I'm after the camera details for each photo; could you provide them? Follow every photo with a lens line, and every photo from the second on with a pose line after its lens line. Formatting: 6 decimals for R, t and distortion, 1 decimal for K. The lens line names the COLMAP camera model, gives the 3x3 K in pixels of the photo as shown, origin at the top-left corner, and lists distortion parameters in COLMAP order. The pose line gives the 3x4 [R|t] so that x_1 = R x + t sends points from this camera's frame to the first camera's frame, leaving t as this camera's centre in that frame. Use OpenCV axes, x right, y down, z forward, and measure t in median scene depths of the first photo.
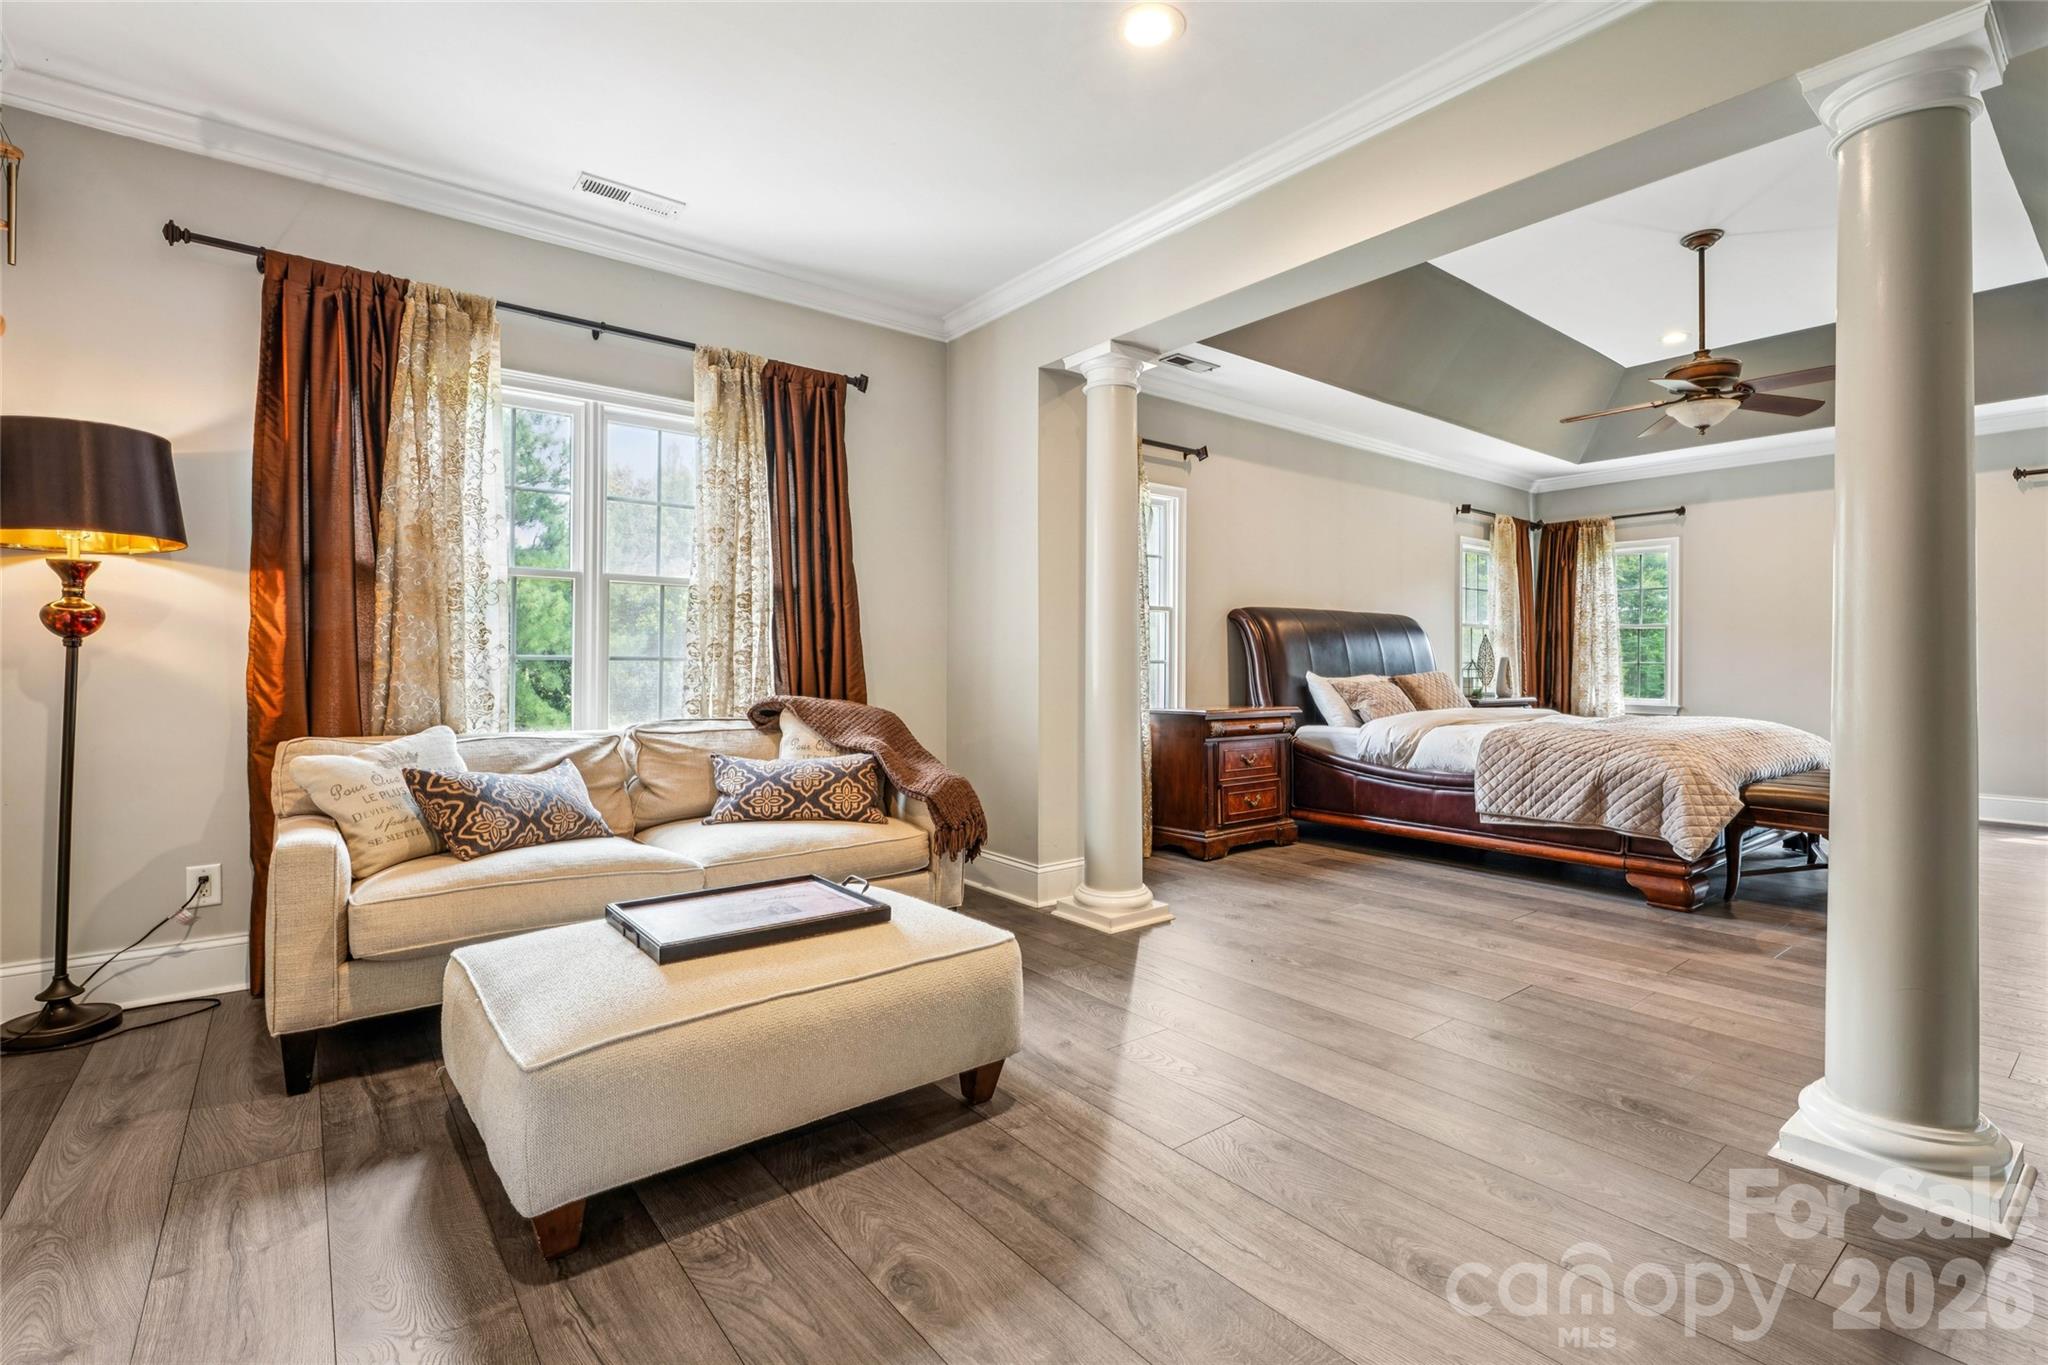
lens RADIAL K [[934.5, 0, 1030.9], [0, 934.5, 674.4], [0, 0, 1]] dist [0.000651, 0.003422]
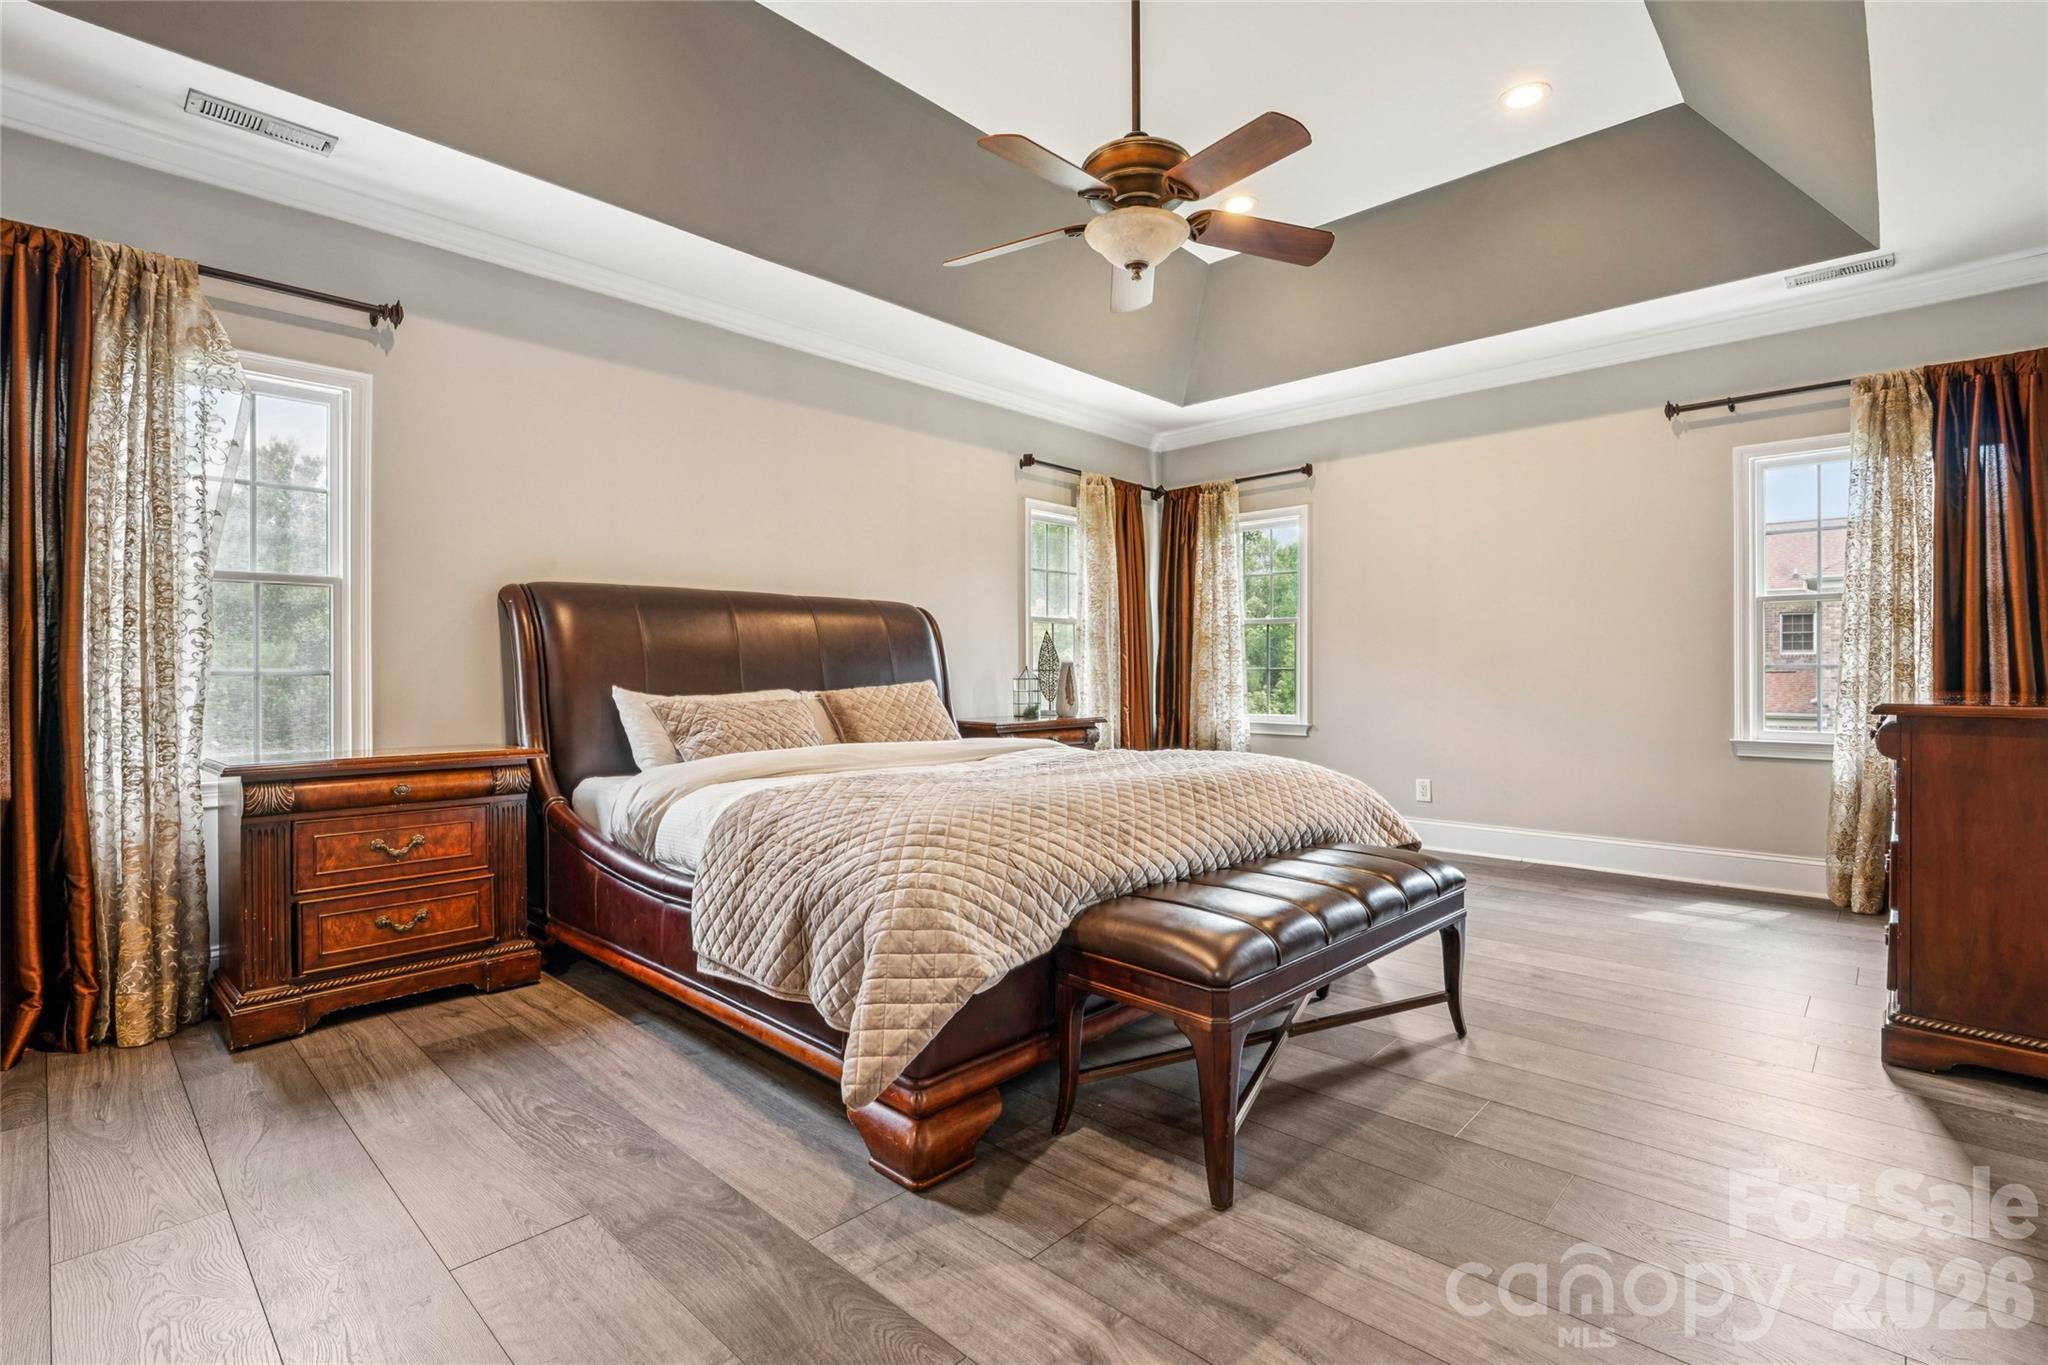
lens RADIAL K [[934.5, 0, 1010.9], [0, 934.5, 677.9], [0, 0, 1]] dist [0.000651, 0.003422]
pose [[0.991691, -0.010631, 0.128200, 0.342227], [0.011888, 0.999888, -0.009040, 0.000137], [-0.128090, 0.010489, 0.991707, 0.263014]]
